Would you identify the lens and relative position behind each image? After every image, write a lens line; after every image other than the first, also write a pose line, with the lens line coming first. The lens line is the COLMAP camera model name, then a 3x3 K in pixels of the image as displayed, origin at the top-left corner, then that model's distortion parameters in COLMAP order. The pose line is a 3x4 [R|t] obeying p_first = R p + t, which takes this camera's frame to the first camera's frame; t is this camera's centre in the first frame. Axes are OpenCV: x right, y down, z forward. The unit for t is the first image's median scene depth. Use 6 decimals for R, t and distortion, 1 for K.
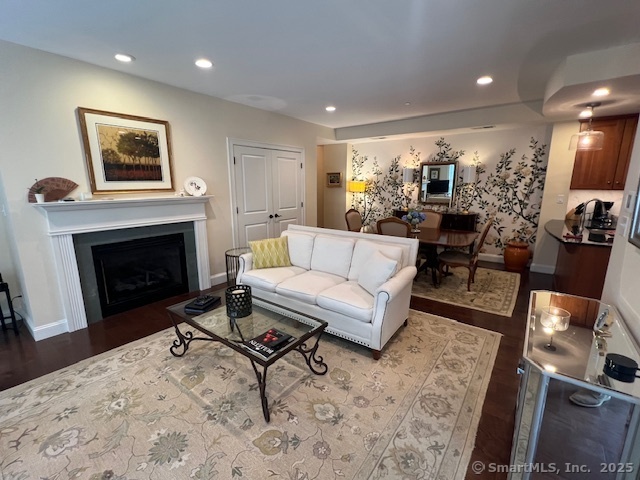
lens RADIAL K [[283.7, 0, 320.0], [0, 283.7, 240.0], [0, 0, 1]] dist [0.001409, 0.000059]
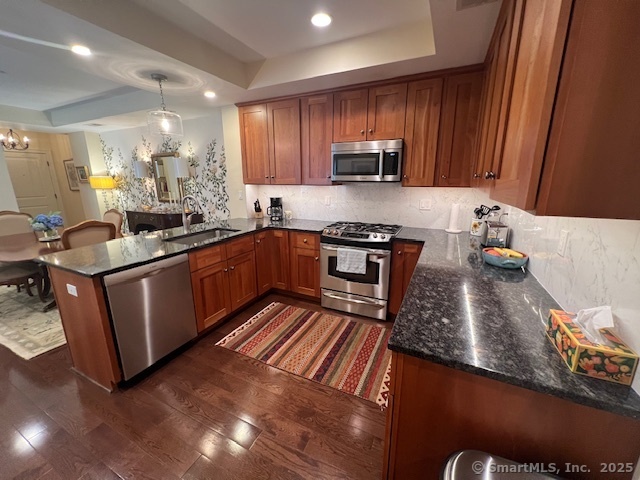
lens RADIAL K [[256.5, 0, 319.4], [0, 256.5, 240.1], [0, 0, 1]] dist [-0.000840, -0.000167]
pose [[0.980561, -0.047199, 0.190453, 0.935593], [0.040955, 0.998491, 0.036592, -0.021317], [-0.191892, -0.028081, 0.981014, 0.152028]]
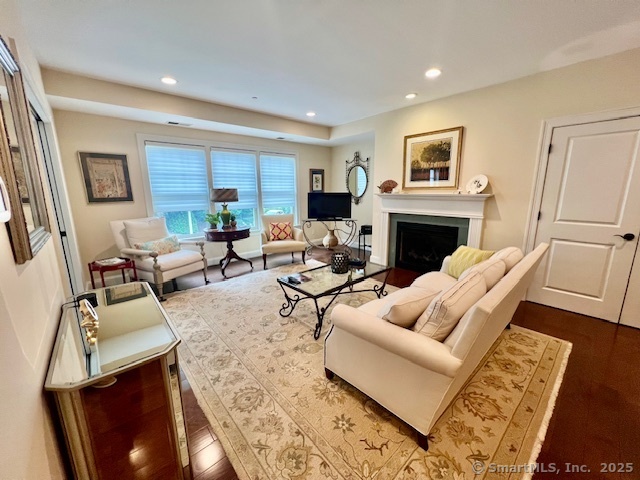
lens RADIAL K [[255.3, 0, 320.0], [0, 255.3, 240.0], [0, 0, 1]] dist [0.000354, -0.000158]
pose [[-0.192795, 0.194416, -0.961786, 0.485806], [-0.186940, 0.954945, 0.230507, -0.089554], [0.963267, 0.224237, -0.147765, 0.546261]]
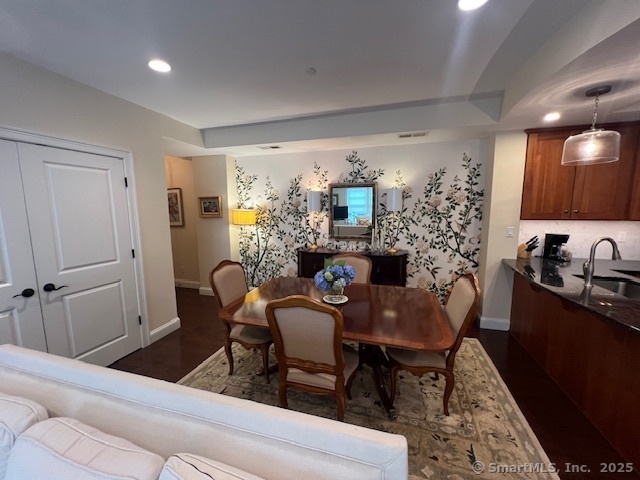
lens RADIAL K [[255.3, 0, 320.0], [0, 255.3, 240.0], [0, 0, 1]] dist [0.000354, -0.000158]
pose [[0.939392, -0.049111, 0.339310, 0.134975], [0.073803, 0.995451, -0.060246, -0.120498], [-0.334808, 0.081637, 0.938743, 0.532319]]
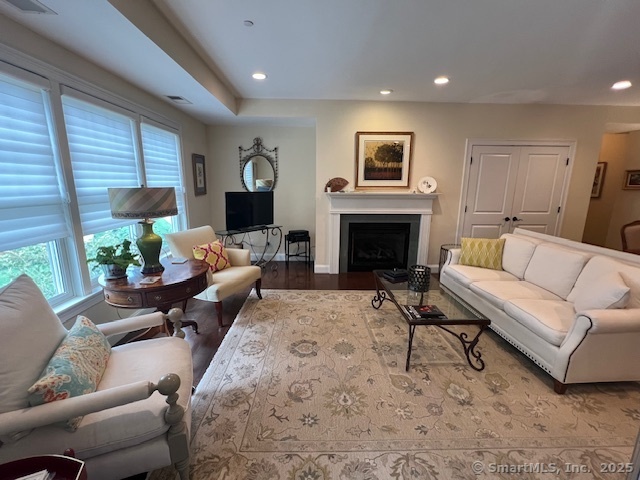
lens RADIAL K [[283.7, 0, 320.0], [0, 283.7, 240.0], [0, 0, 1]] dist [0.001409, 0.000059]
pose [[0.630033, 0.162022, -0.759479, 0.175345], [-0.163953, 0.983700, 0.073847, 0.017137], [0.759064, 0.077993, 0.646327, -0.059957]]
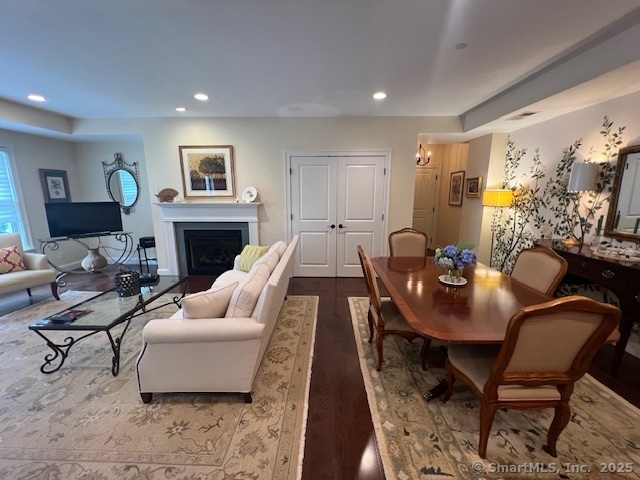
lens RADIAL K [[256.5, 0, 319.4], [0, 256.5, 240.1], [0, 0, 1]] dist [-0.000840, -0.000167]
pose [[0.583506, 0.151259, -0.797898, 0.564847], [-0.161870, 0.984449, 0.068247, -0.100337], [0.795813, 0.089333, 0.598916, 0.499494]]
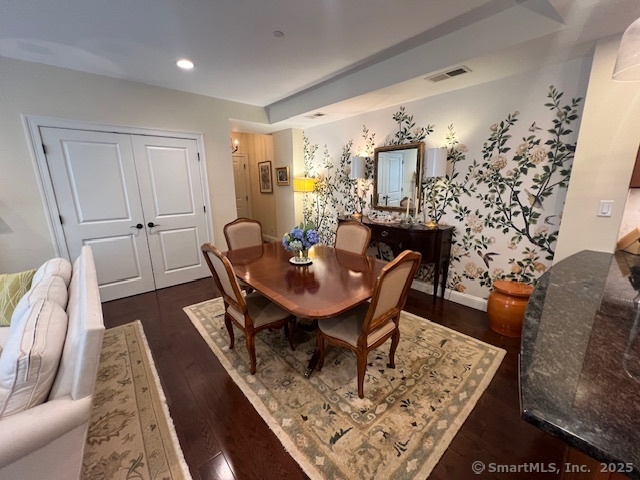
lens RADIAL K [[256.5, 0, 319.4], [0, 256.5, 240.1], [0, 0, 1]] dist [-0.000840, -0.000167]
pose [[0.979168, 0.035171, -0.199984, 0.473777], [-0.029733, 0.999104, 0.030129, -0.091376], [0.200865, -0.023555, 0.979336, 0.491968]]
